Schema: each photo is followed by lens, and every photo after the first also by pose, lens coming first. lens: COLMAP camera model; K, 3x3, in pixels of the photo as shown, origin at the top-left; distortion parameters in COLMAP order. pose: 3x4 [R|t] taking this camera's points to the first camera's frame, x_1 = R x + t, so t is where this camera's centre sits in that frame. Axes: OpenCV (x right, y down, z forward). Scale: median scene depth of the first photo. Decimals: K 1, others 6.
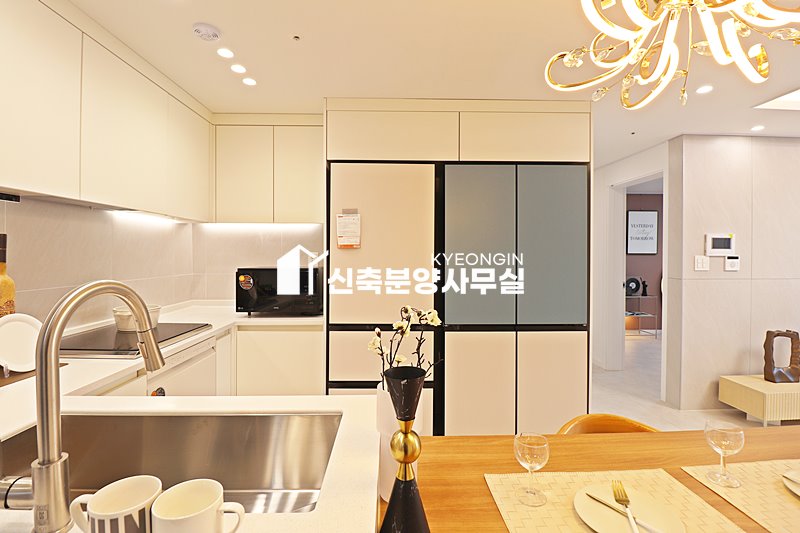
lens RADIAL K [[368.3, 0, 403.3], [0, 368.3, 258.3], [0, 0, 1]] dist [-0.007376, -0.008681]
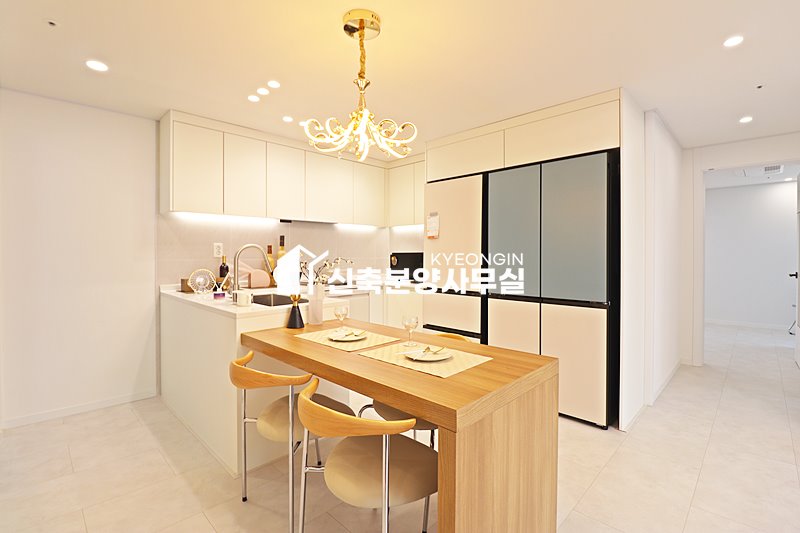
lens RADIAL K [[368.3, 0, 400.9], [0, 368.3, 257.9], [0, 0, 1]] dist [-0.007376, -0.008681]
pose [[0.699130, 0.004325, -0.714981, 0.763988], [-0.005274, 0.999986, 0.000892, 0.047809], [0.714975, 0.003147, 0.699143, -0.146184]]
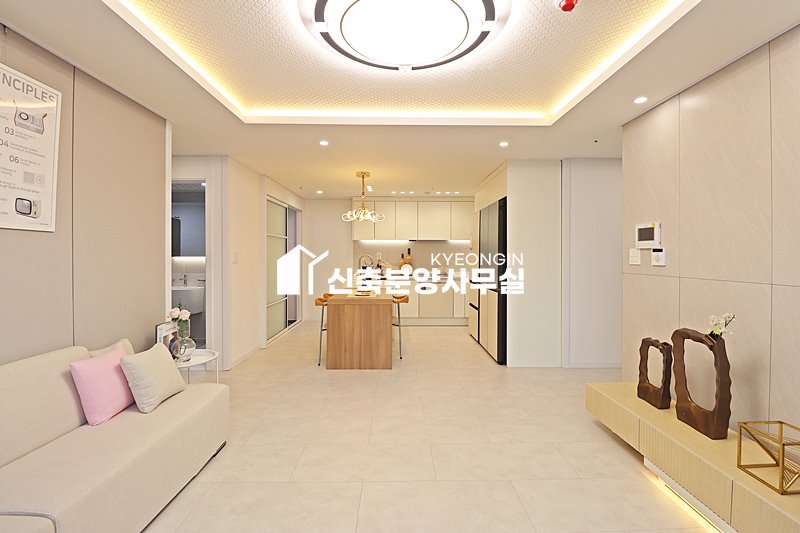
lens RADIAL K [[368.3, 0, 403.2], [0, 368.3, 260.1], [0, 0, 1]] dist [-0.007376, -0.008681]
pose [[0.001009, 0.010638, -0.999943, 2.087341], [-0.010268, 0.999891, 0.010627, 0.021928], [0.999947, 0.010256, 0.001118, 0.484297]]
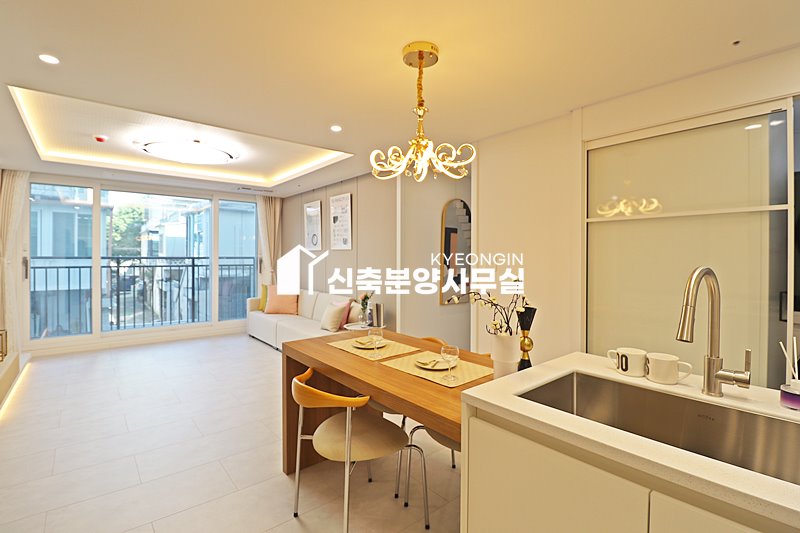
lens RADIAL K [[368.3, 0, 397.5], [0, 368.3, 258.3], [0, 0, 1]] dist [-0.007376, -0.008681]
pose [[-0.632800, -0.005498, 0.774296, -0.275723], [0.004538, 0.999931, 0.010809, 0.005673], [-0.774302, 0.010354, -0.632732, 0.778399]]
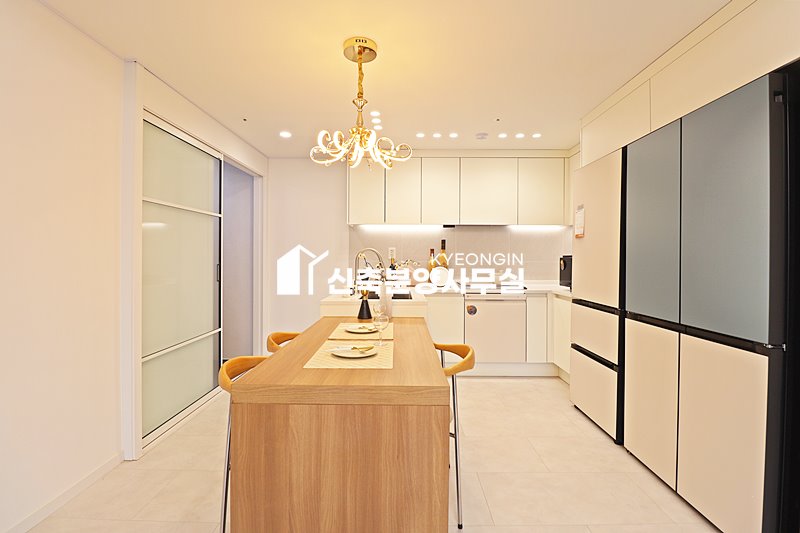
lens RADIAL K [[368.3, 0, 400.5], [0, 368.3, 258.9], [0, 0, 1]] dist [-0.007376, -0.008681]
pose [[-0.027050, 0.001951, -0.999632, 0.987021], [-0.013617, 0.999905, 0.002320, 0.045237], [0.999541, 0.013674, -0.027021, 0.389508]]
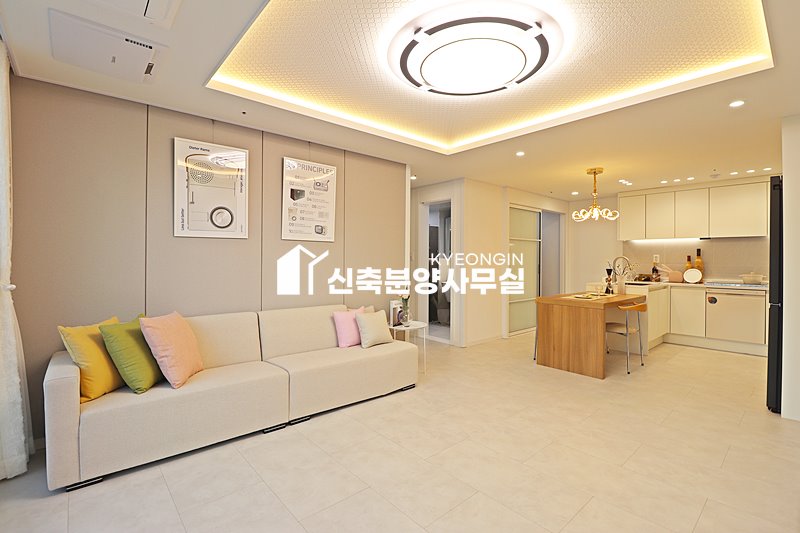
lens RADIAL K [[368.3, 0, 402.7], [0, 368.3, 259.8], [0, 0, 1]] dist [-0.007376, -0.008681]
pose [[-0.760837, -0.005316, -0.648921, 2.058453], [-0.012845, 0.999894, 0.006869, 0.035068], [0.648816, 0.013562, -0.760825, 1.023101]]
